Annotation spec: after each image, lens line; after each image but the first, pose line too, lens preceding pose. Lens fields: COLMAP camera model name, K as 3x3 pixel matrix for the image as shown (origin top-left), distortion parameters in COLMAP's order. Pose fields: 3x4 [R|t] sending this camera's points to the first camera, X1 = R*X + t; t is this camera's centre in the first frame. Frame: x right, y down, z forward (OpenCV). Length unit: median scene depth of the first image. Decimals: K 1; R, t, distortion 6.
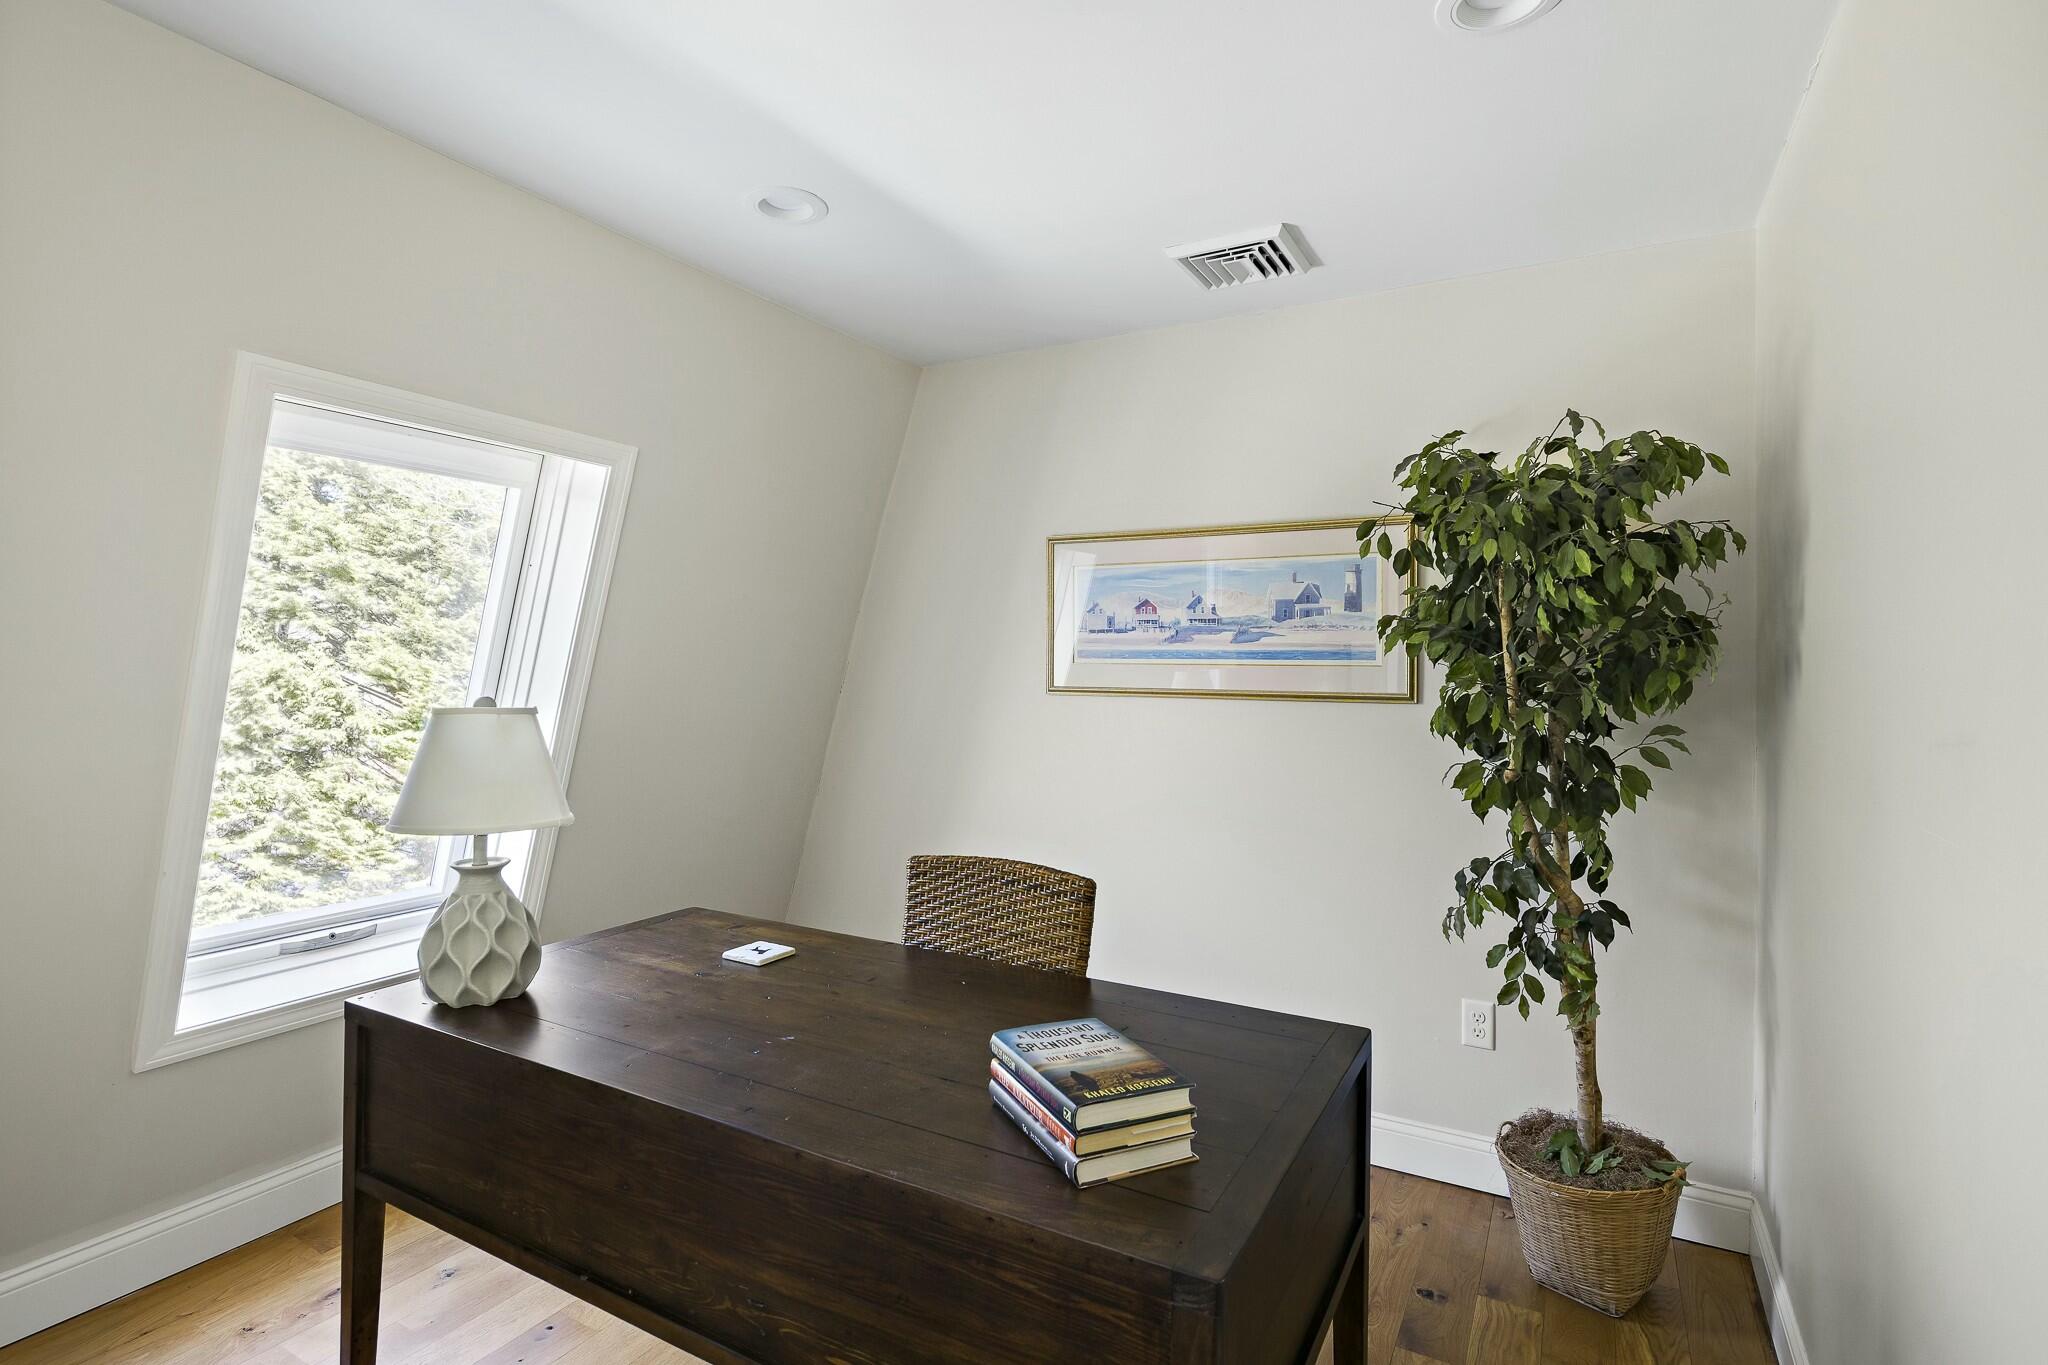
lens RADIAL K [[1013.6, 0, 1020.6], [0, 1013.6, 663.4], [0, 0, 1]] dist [0.001373, 0.000120]
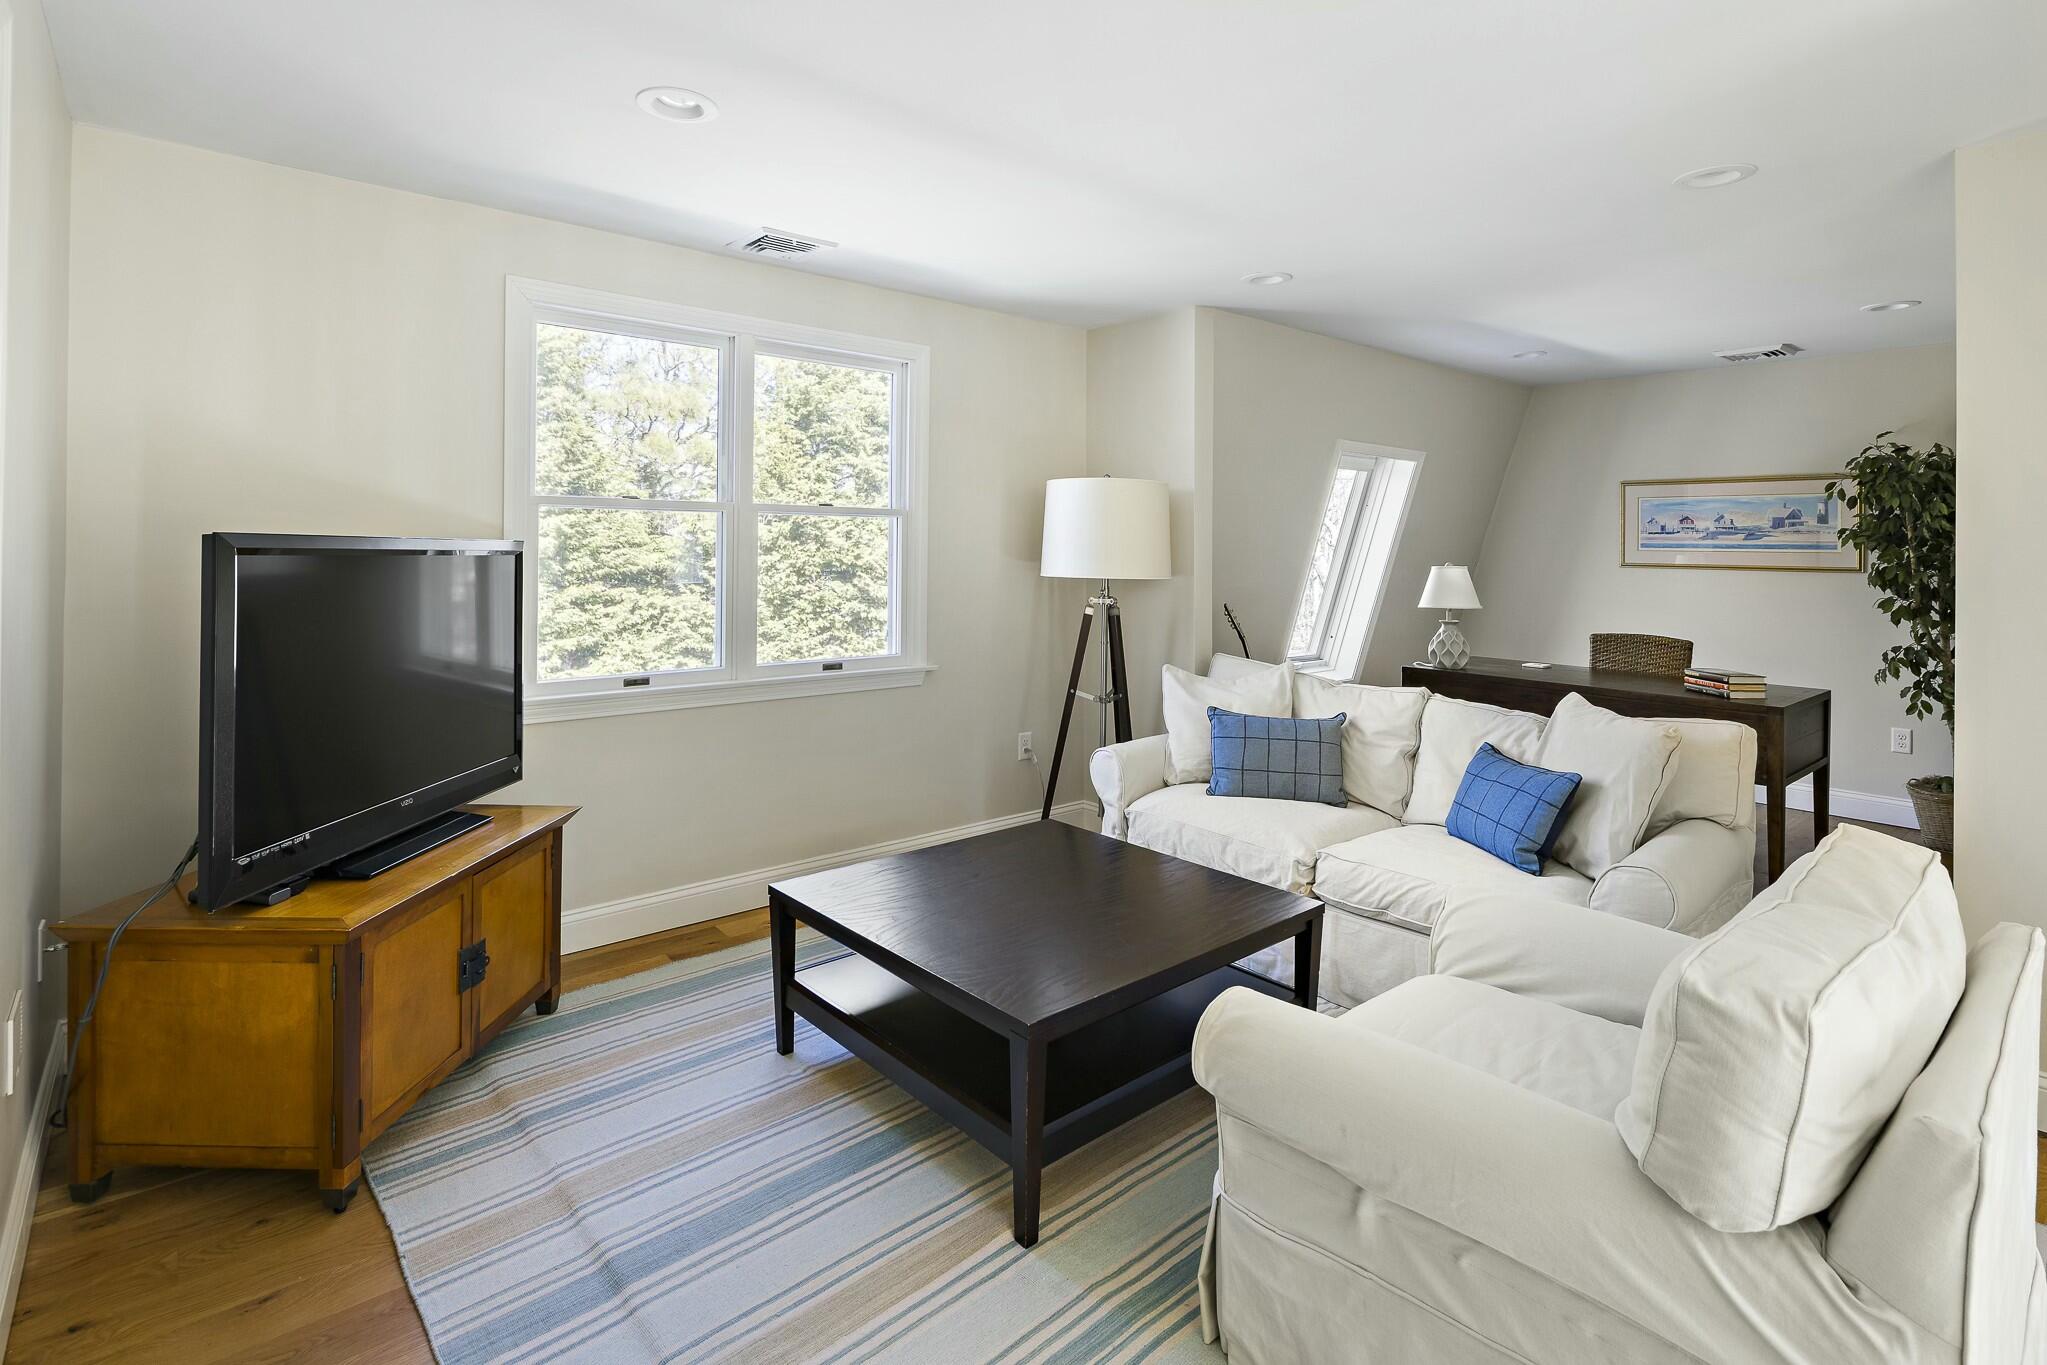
lens RADIAL K [[1015.2, 0, 1021.3], [0, 1015.2, 541.5], [0, 0, 1]] dist [0.000368, -0.000520]
pose [[0.939474, 0.003679, -0.342601, -0.501129], [-0.005836, 0.999969, -0.005266, -0.000389], [0.342571, 0.006946, 0.939466, -1.512264]]
